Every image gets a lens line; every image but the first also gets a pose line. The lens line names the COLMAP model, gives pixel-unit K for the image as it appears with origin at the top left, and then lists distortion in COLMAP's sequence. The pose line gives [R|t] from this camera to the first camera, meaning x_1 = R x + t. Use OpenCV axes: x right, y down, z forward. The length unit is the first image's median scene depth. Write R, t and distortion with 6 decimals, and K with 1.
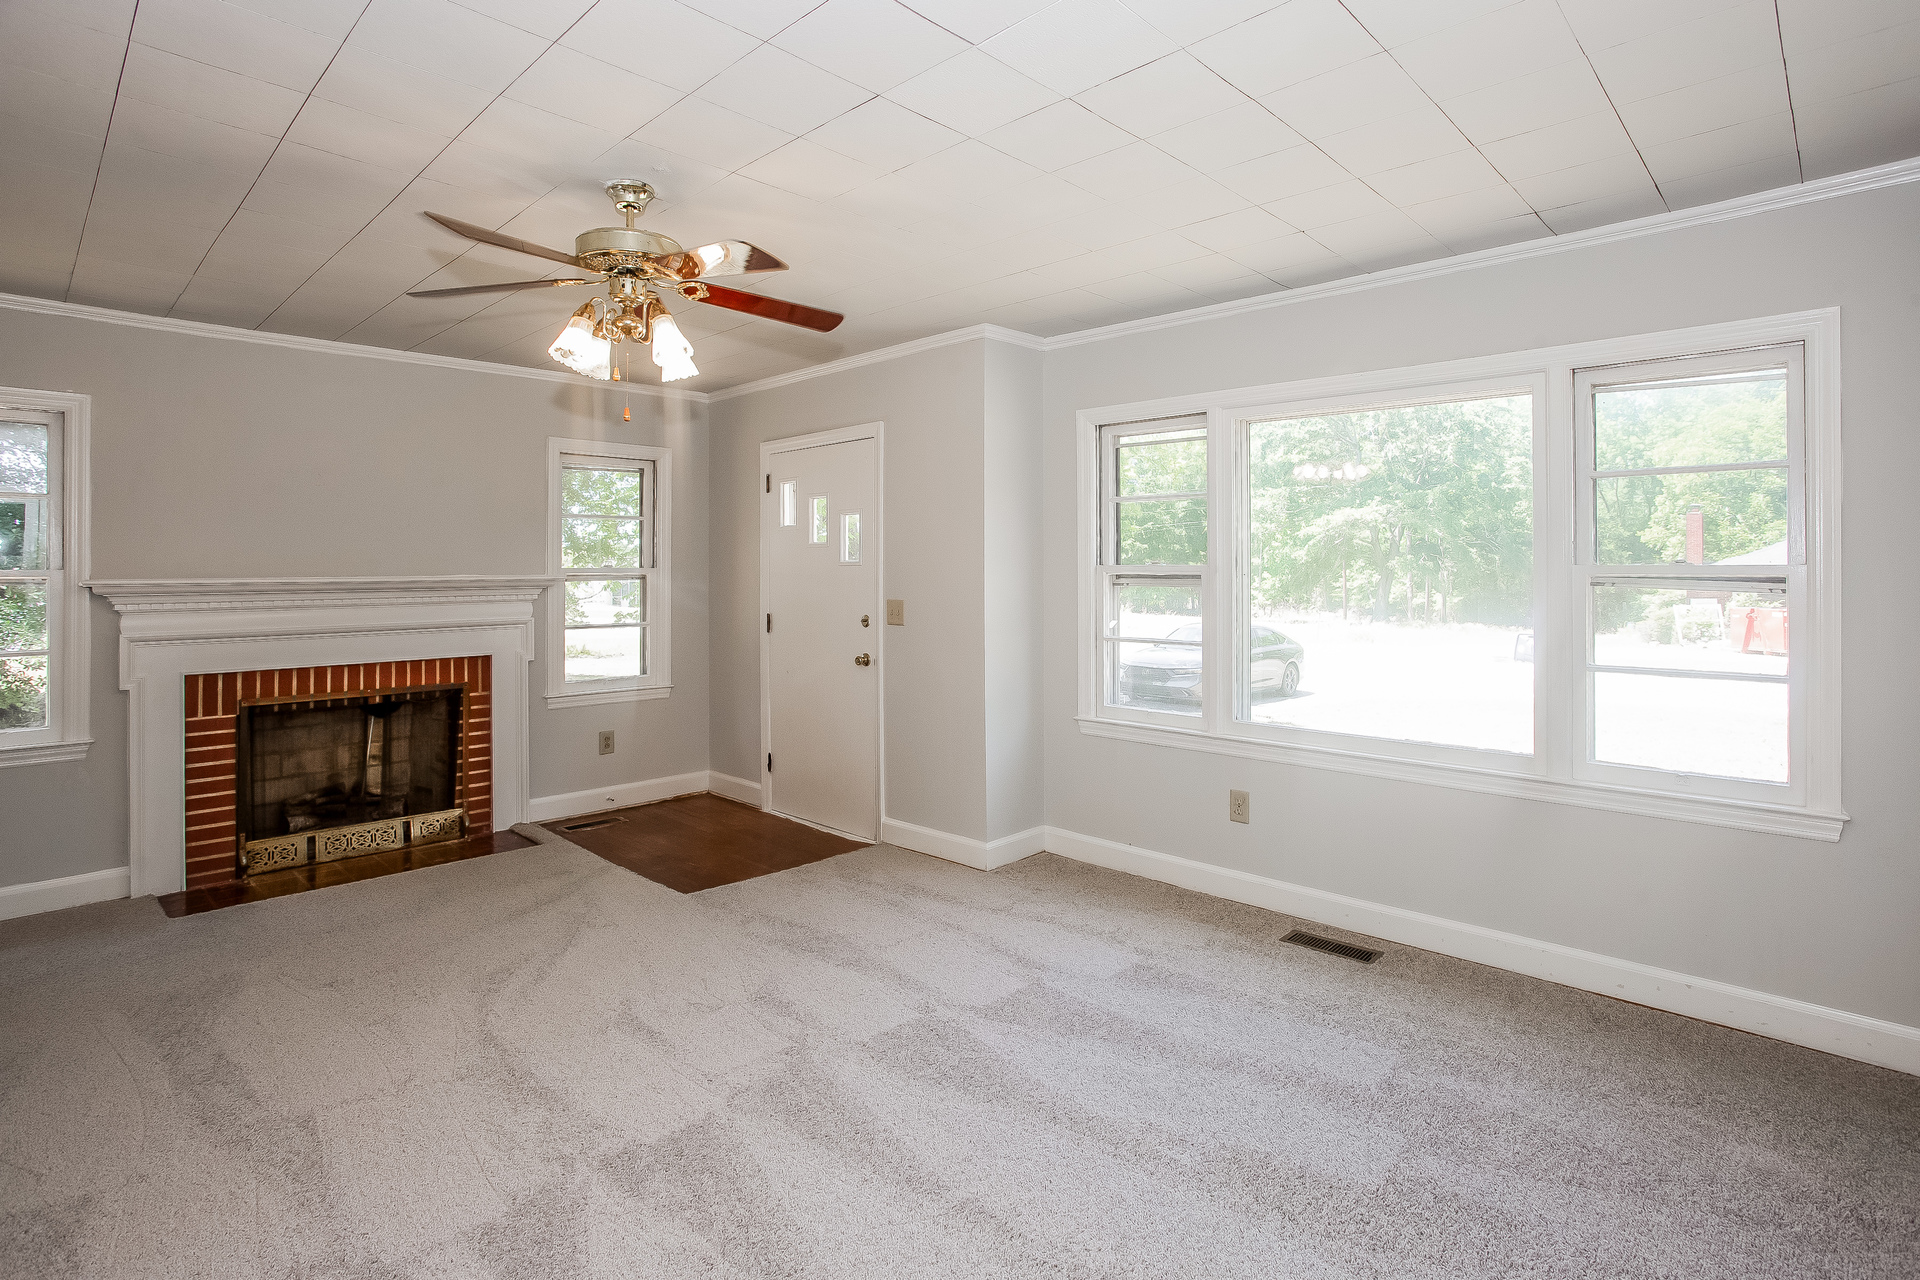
lens RADIAL K [[958.2, 0, 962.0], [0, 958.2, 569.1], [0, 0, 1]] dist [0.000824, 0.000043]
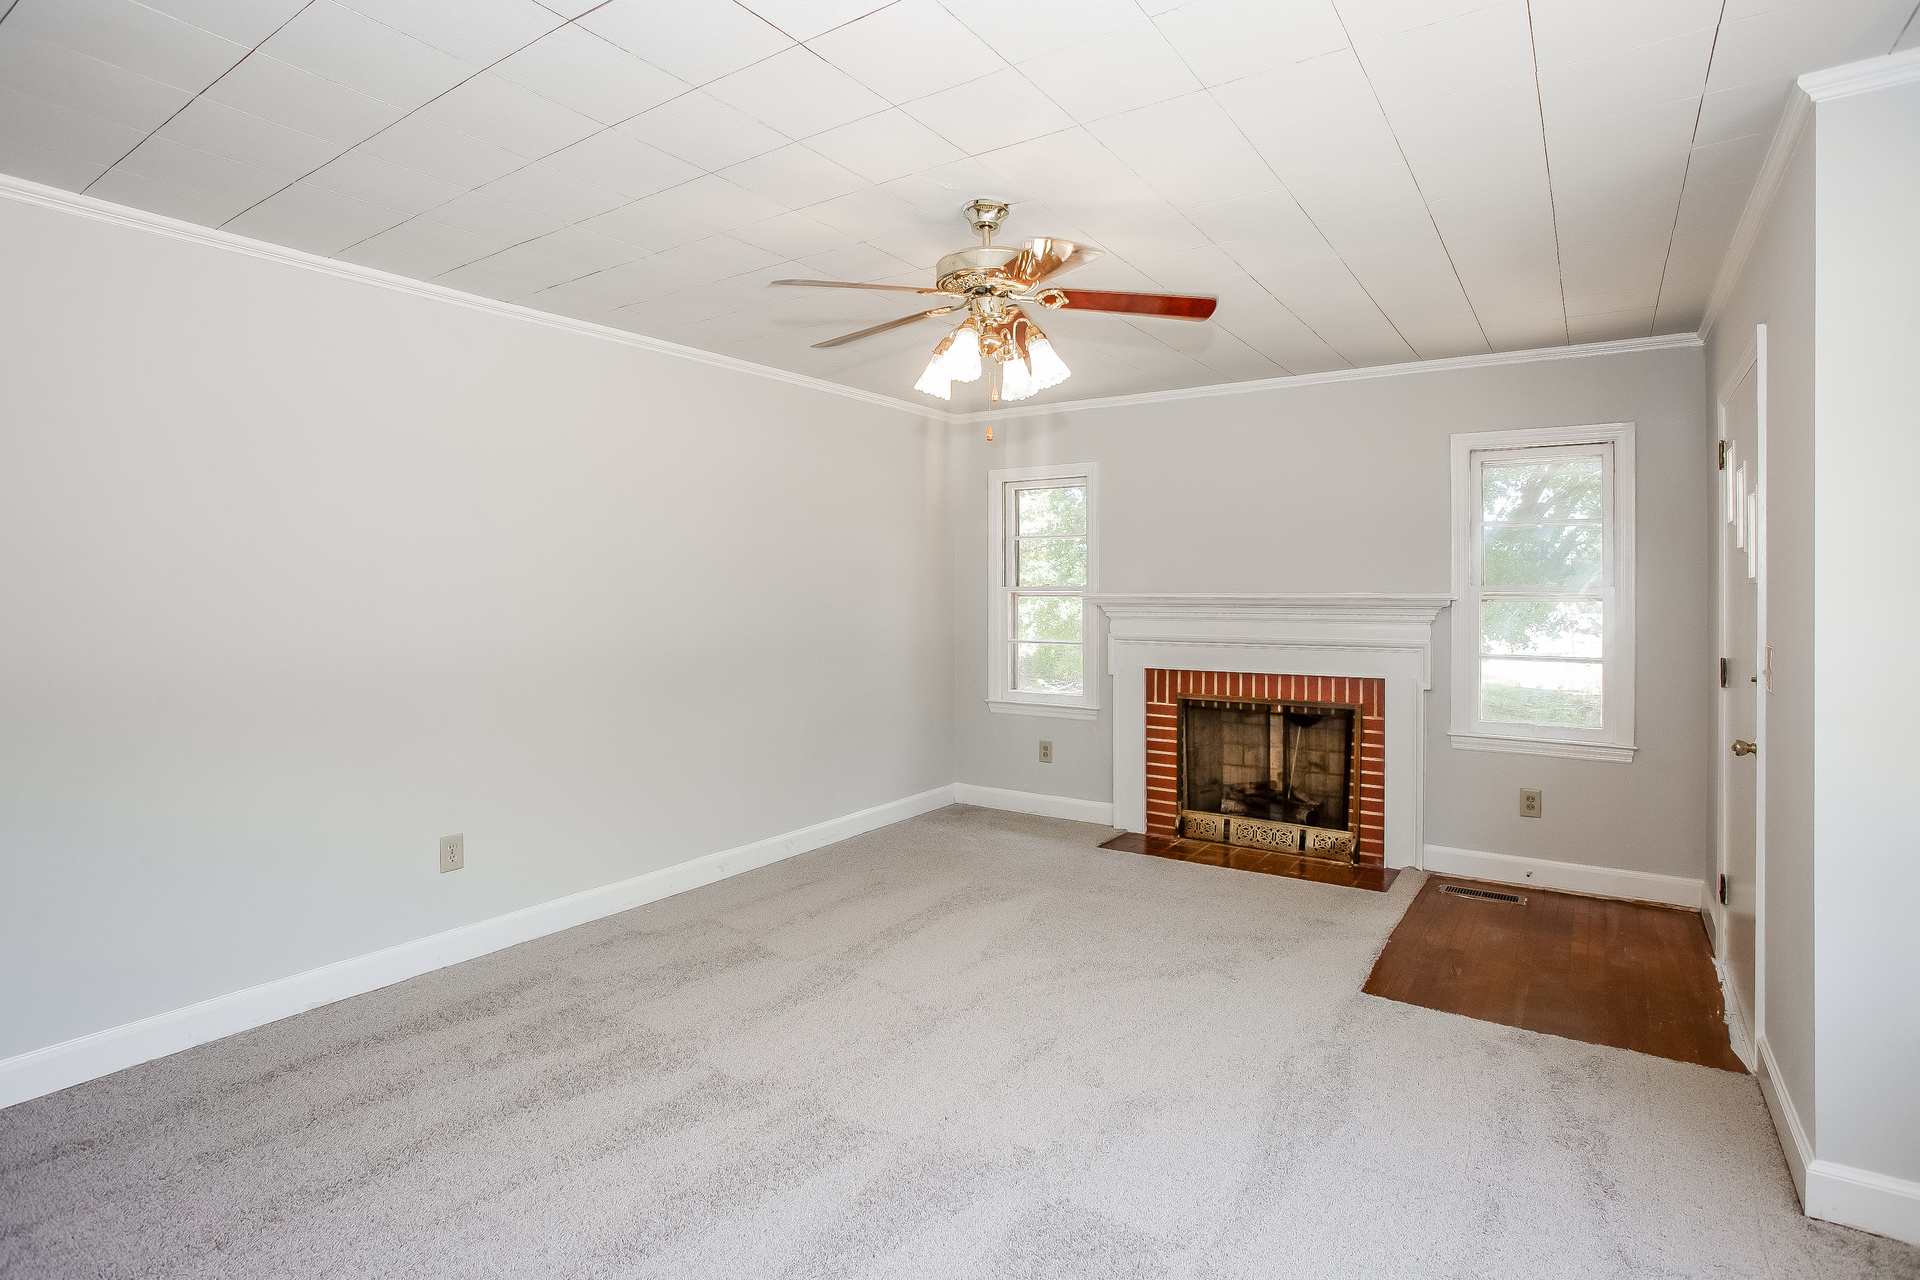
lens RADIAL K [[941.8, 0, 958.5], [0, 941.8, 601.9], [0, 0, 1]] dist [-0.001992, -0.000073]
pose [[0.233409, 0.014666, -0.972268, 0.320660], [-0.003700, 0.999892, 0.014194, 0.003349], [0.972372, 0.000285, 0.233438, 0.400433]]
